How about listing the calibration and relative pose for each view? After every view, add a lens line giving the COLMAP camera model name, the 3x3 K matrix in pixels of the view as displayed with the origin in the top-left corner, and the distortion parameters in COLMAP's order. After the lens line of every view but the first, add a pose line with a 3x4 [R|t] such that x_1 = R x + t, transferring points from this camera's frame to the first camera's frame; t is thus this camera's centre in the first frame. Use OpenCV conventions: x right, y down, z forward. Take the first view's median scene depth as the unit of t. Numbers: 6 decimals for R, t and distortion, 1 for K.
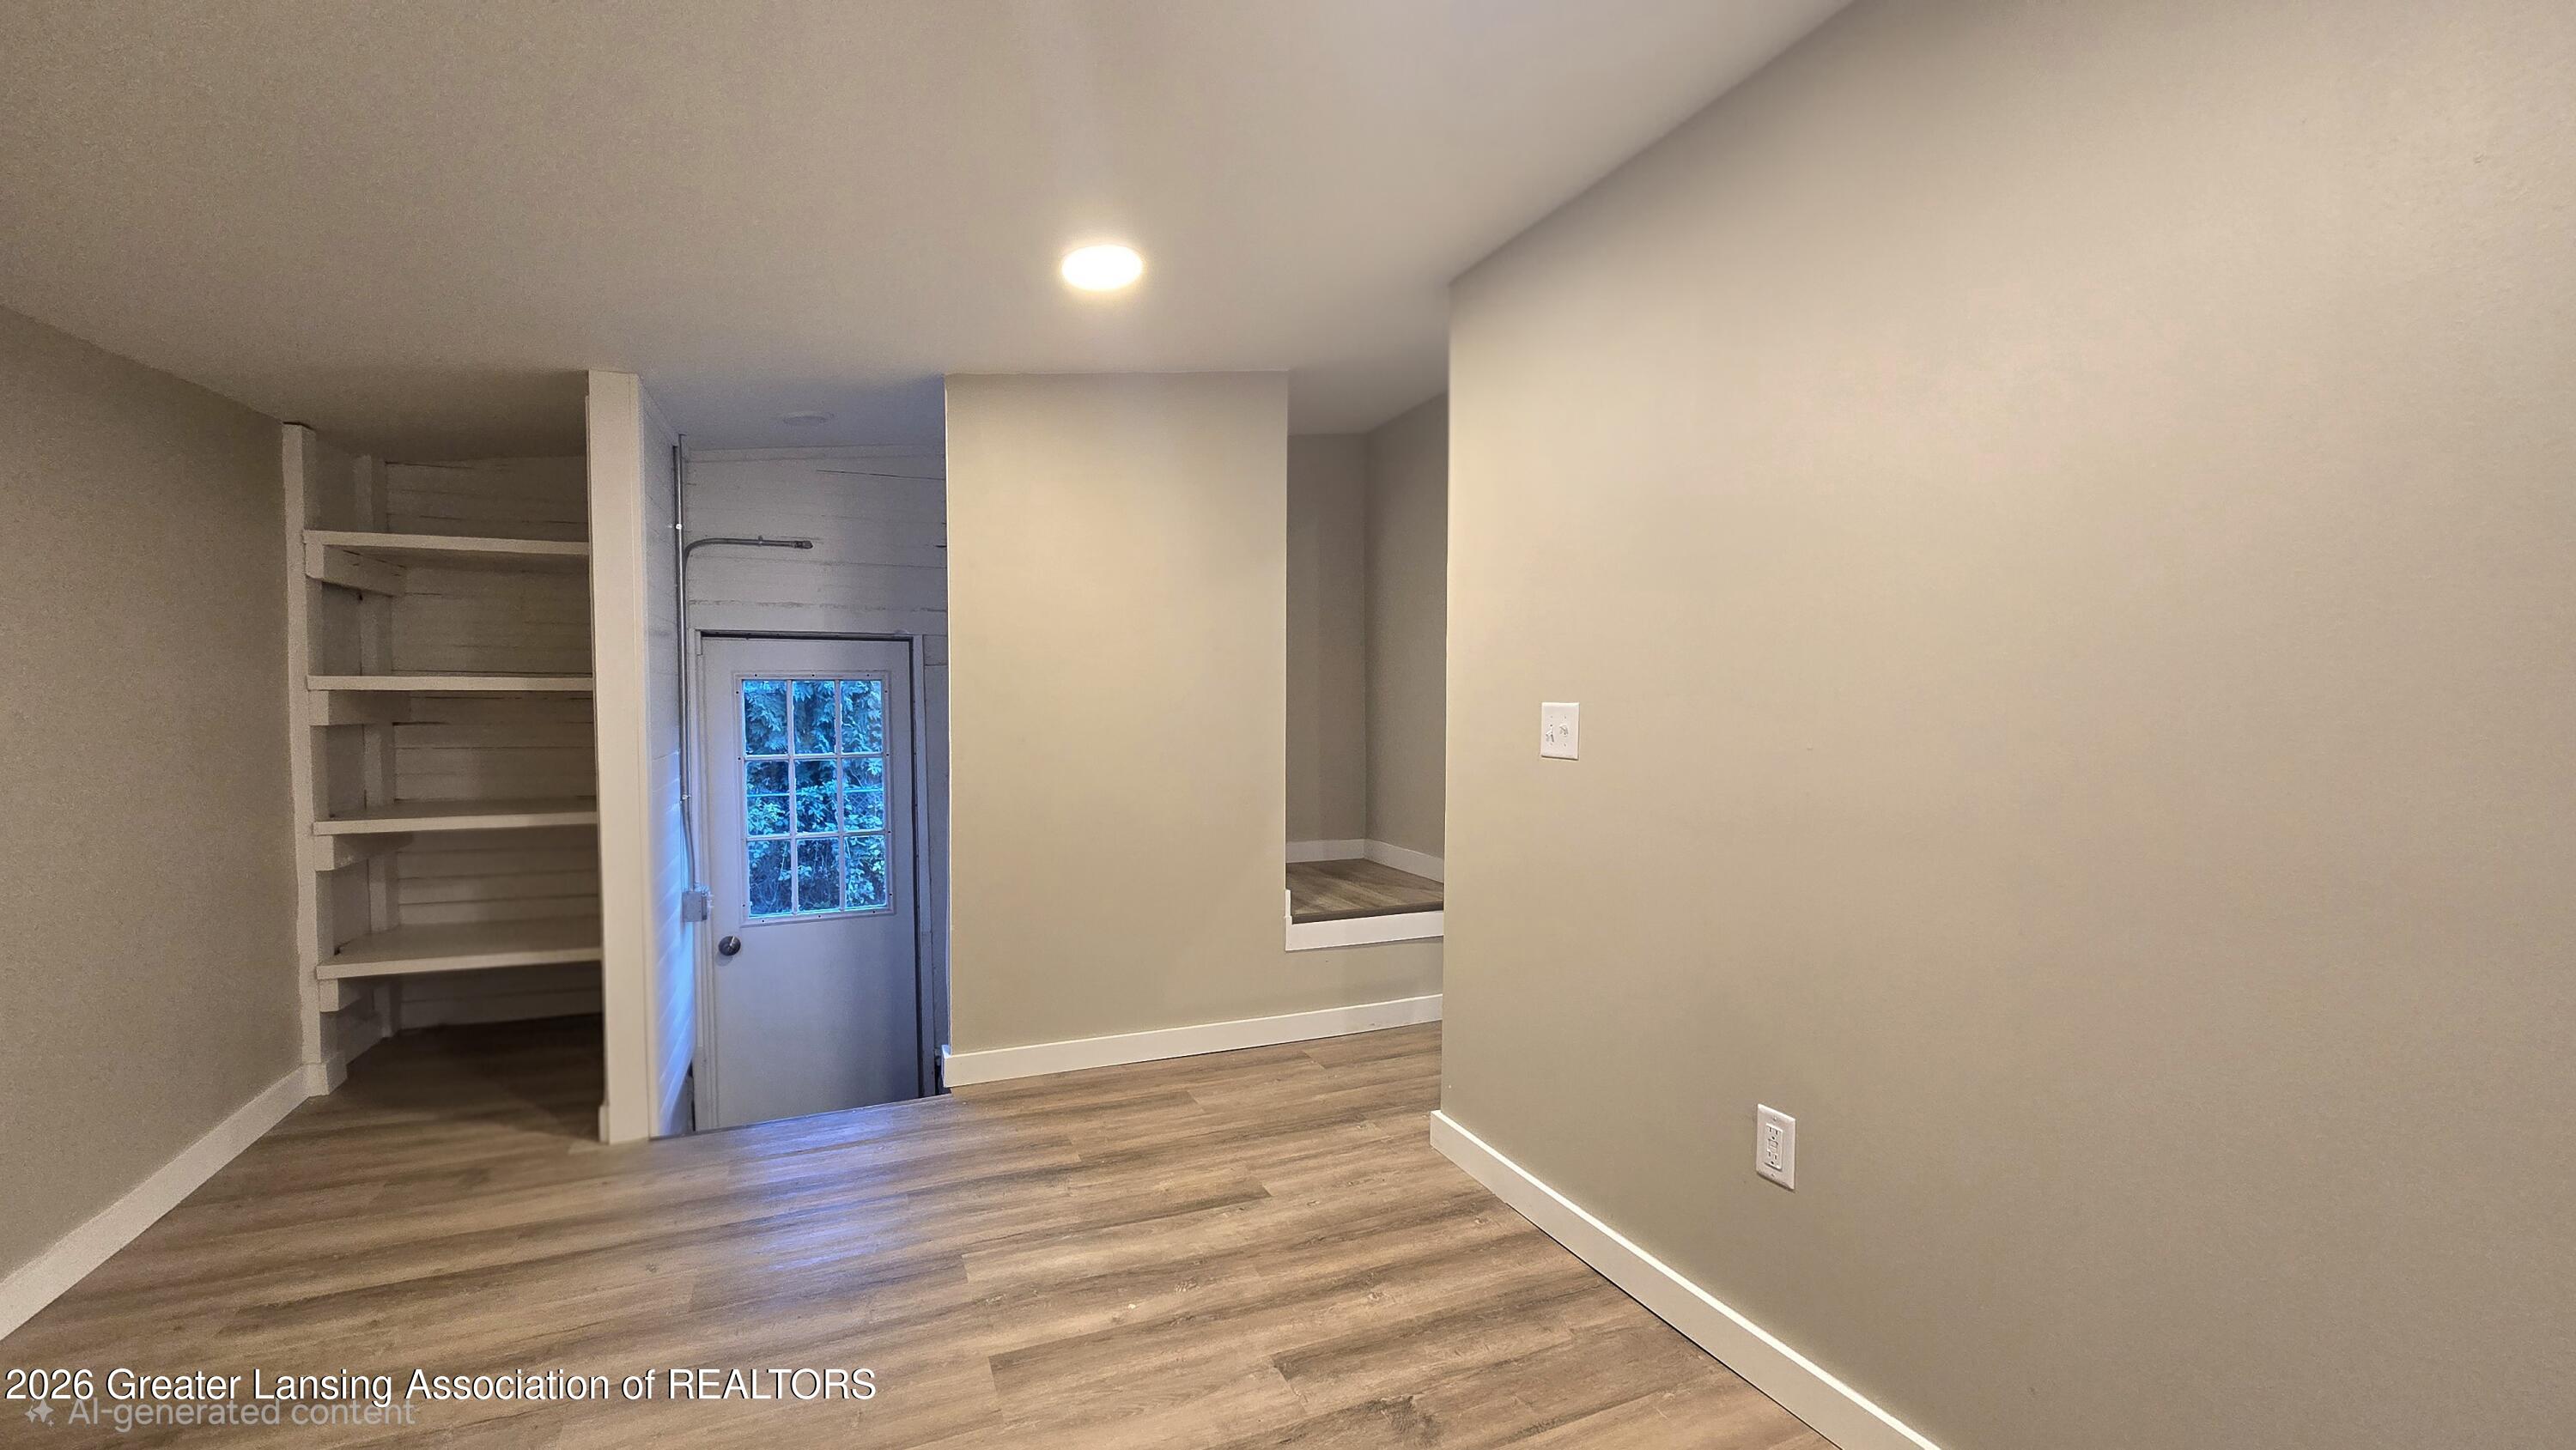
lens RADIAL K [[1078.2, 0, 1287.6], [0, 1078.2, 733.9], [0, 0, 1]] dist [-0.003240, 0.000239]
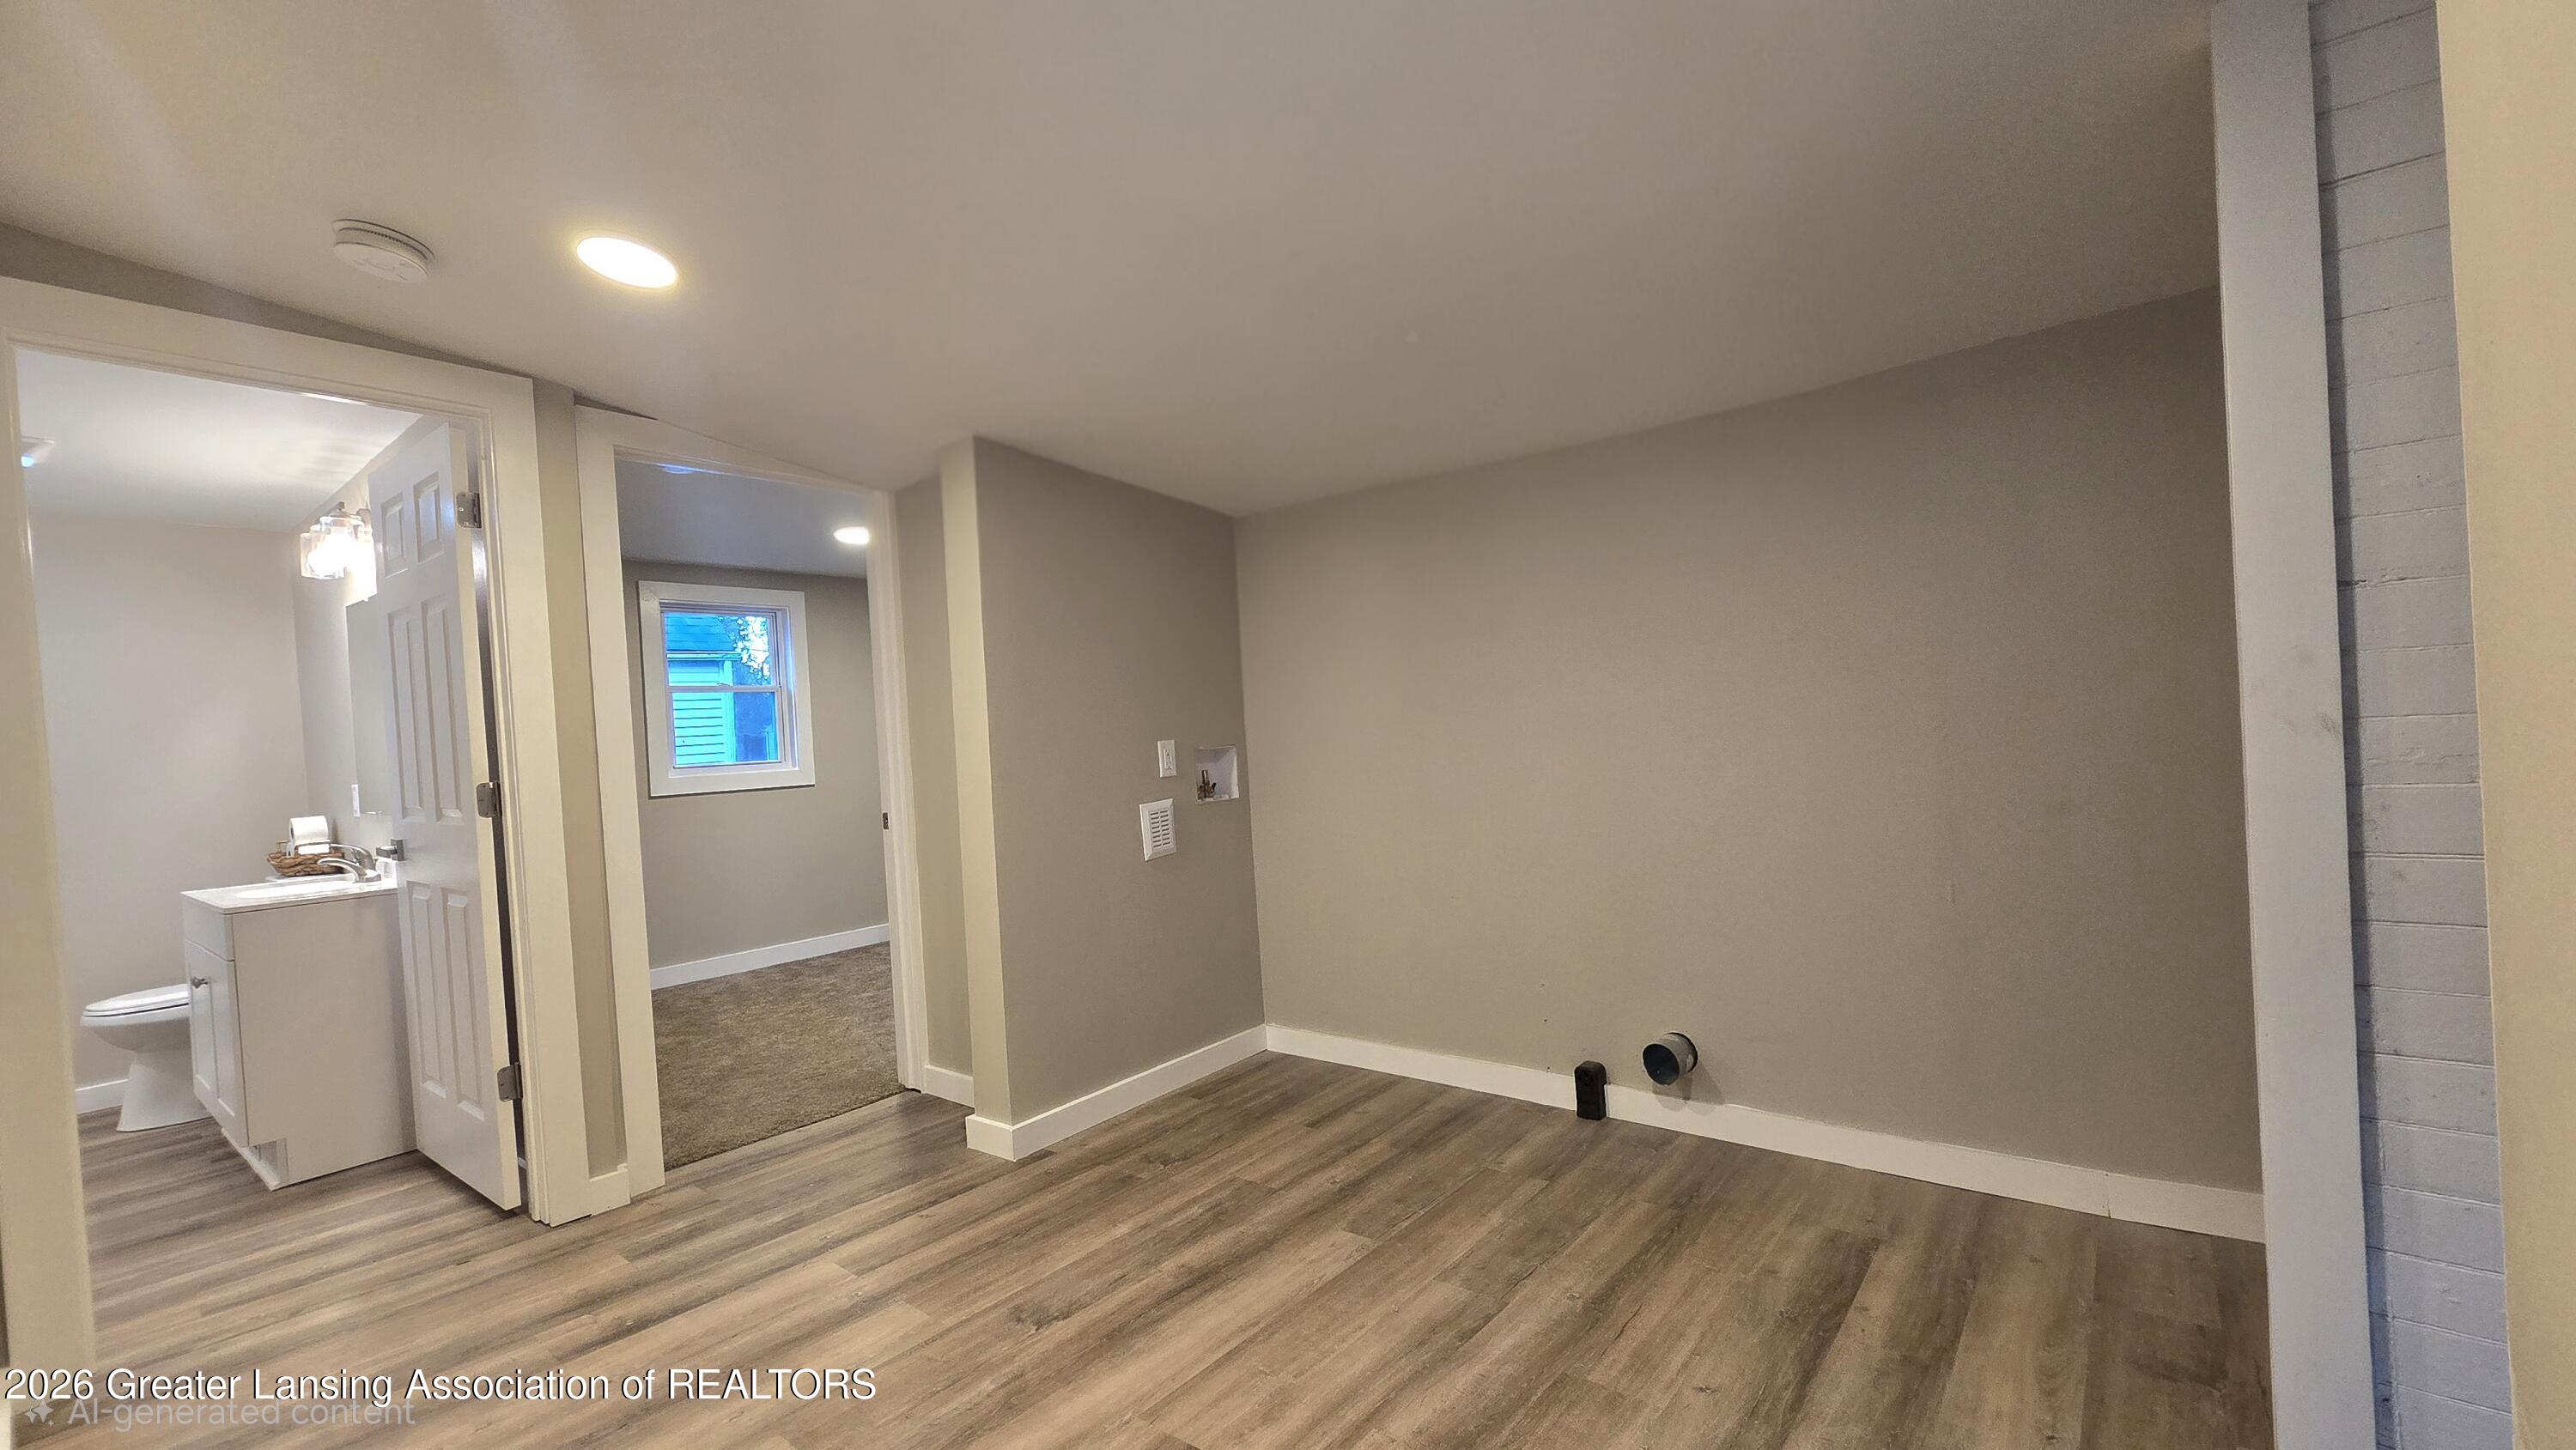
lens RADIAL K [[1078.2, 0, 1287.6], [0, 1078.2, 733.9], [0, 0, 1]] dist [-0.003240, 0.000239]
pose [[-0.882777, 0.056697, -0.466358, 0.049576], [0.038994, 0.998108, 0.047532, -0.058767], [0.468170, 0.023775, -0.883318, 1.672116]]
